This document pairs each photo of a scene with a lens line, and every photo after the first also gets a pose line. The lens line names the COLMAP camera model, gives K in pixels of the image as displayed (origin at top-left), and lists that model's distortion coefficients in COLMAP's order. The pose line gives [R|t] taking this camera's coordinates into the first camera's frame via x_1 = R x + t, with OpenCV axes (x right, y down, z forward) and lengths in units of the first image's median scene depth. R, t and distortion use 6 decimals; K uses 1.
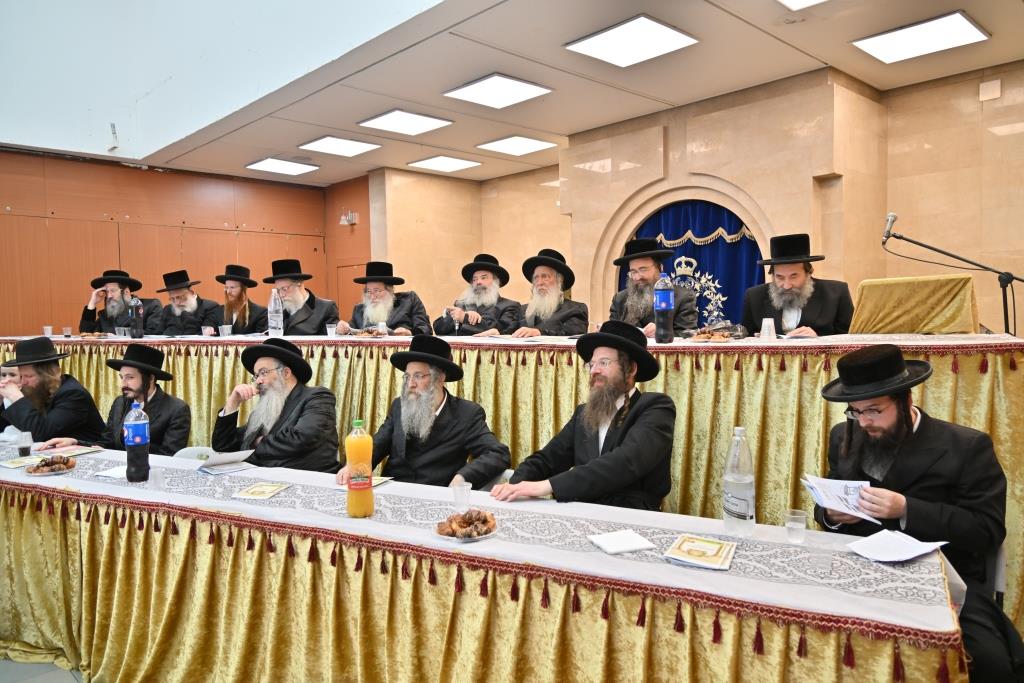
lens RADIAL K [[717.4, 0, 512.0], [0, 717.4, 341.5], [0, 0, 1]] dist [0.027823, -0.002275]
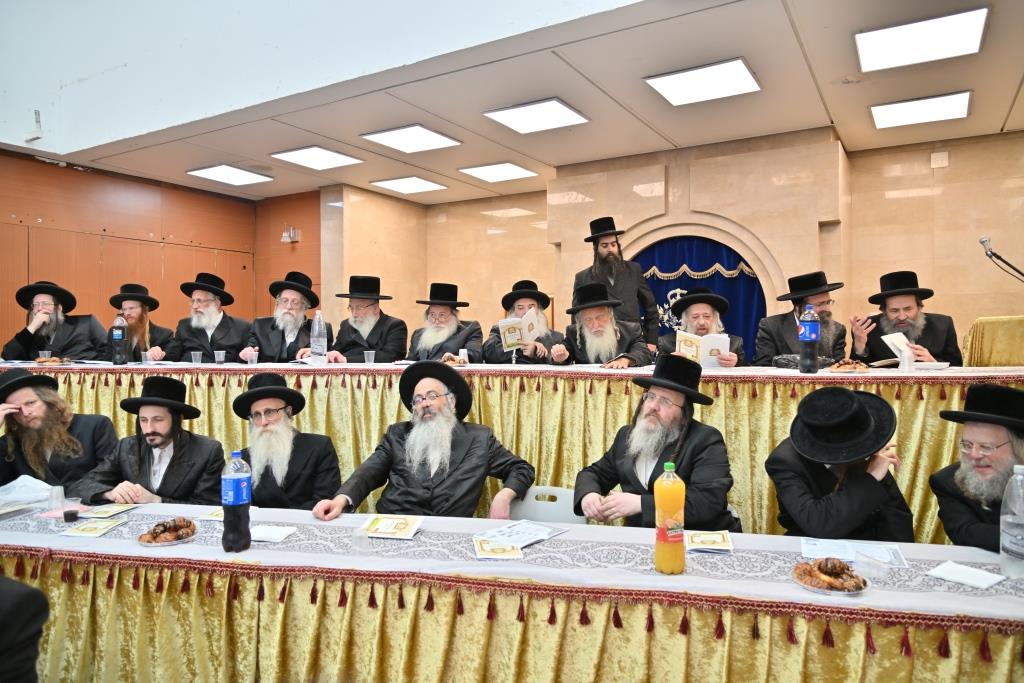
lens RADIAL K [[683.0, 0, 512.0], [0, 683.0, 341.5], [0, 0, 1]] dist [0.008553, 0.001429]
pose [[0.961276, 0.012591, 0.275301, -0.287294], [-0.002808, 0.999351, -0.035900, -0.004025], [-0.275574, 0.033737, 0.960688, 0.108876]]
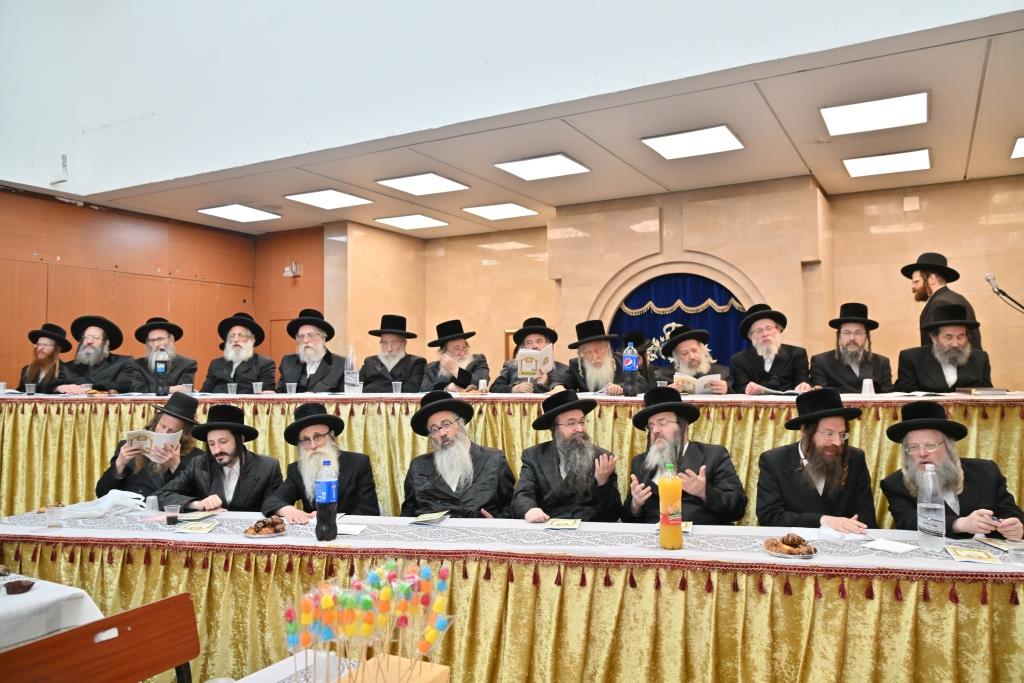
lens RADIAL K [[758.8, 0, 512.0], [0, 758.8, 341.5], [0, 0, 1]] dist [0.000718, 0.002726]
pose [[0.952629, 0.021842, 0.303351, -0.375967], [0.002535, 0.996813, -0.079735, 0.004389], [-0.304125, 0.076727, 0.949537, -0.042940]]
